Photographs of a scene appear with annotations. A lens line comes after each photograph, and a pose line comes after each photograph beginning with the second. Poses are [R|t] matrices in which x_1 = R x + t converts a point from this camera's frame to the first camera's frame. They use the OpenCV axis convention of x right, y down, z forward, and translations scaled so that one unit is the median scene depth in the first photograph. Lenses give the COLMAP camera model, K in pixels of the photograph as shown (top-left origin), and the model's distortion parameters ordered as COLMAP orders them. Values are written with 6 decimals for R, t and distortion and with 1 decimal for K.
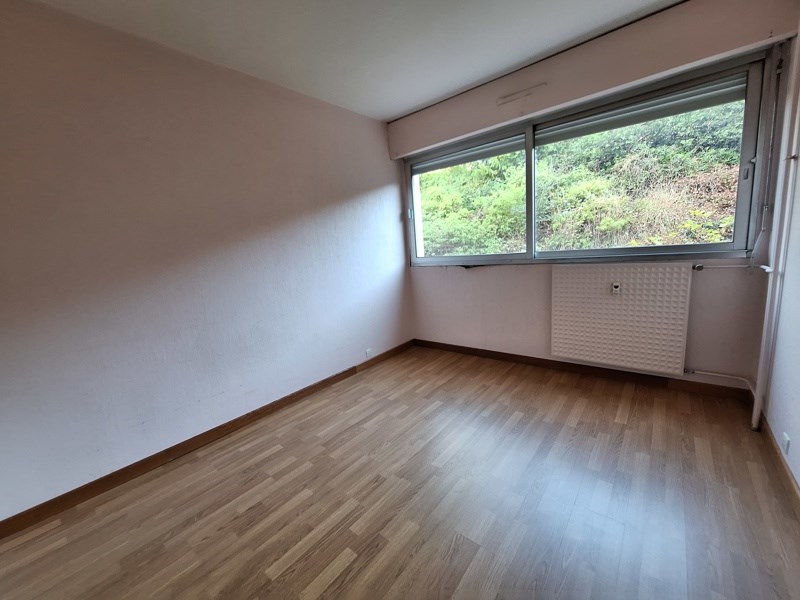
lens RADIAL K [[318.0, 0, 396.5], [0, 318.0, 302.1], [0, 0, 1]] dist [-0.000021, -0.000521]
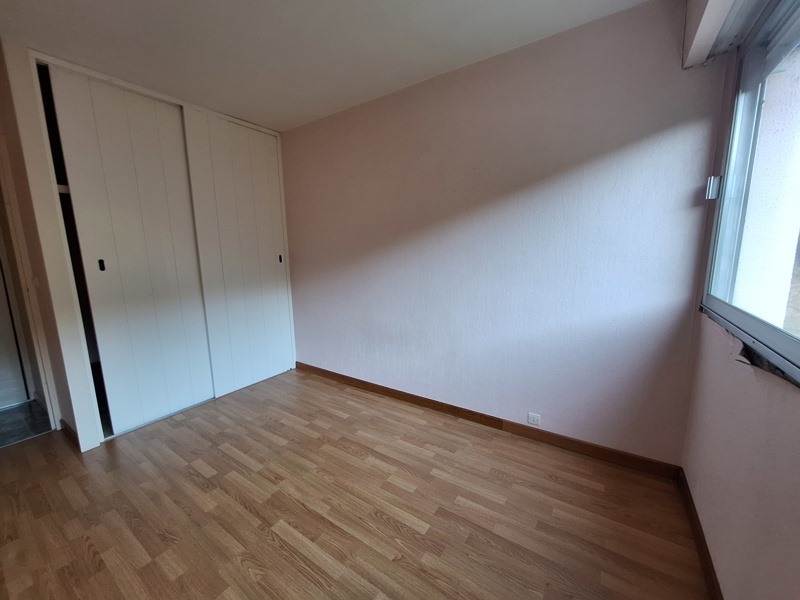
lens RADIAL K [[318.0, 0, 399.3], [0, 318.0, 299.8], [0, 0, 1]] dist [-0.000021, -0.000521]
pose [[0.104910, 0.232952, -0.966813, 0.713227], [-0.157138, 0.963848, 0.215186, -0.270189], [0.981989, 0.129348, 0.137723, 0.929691]]
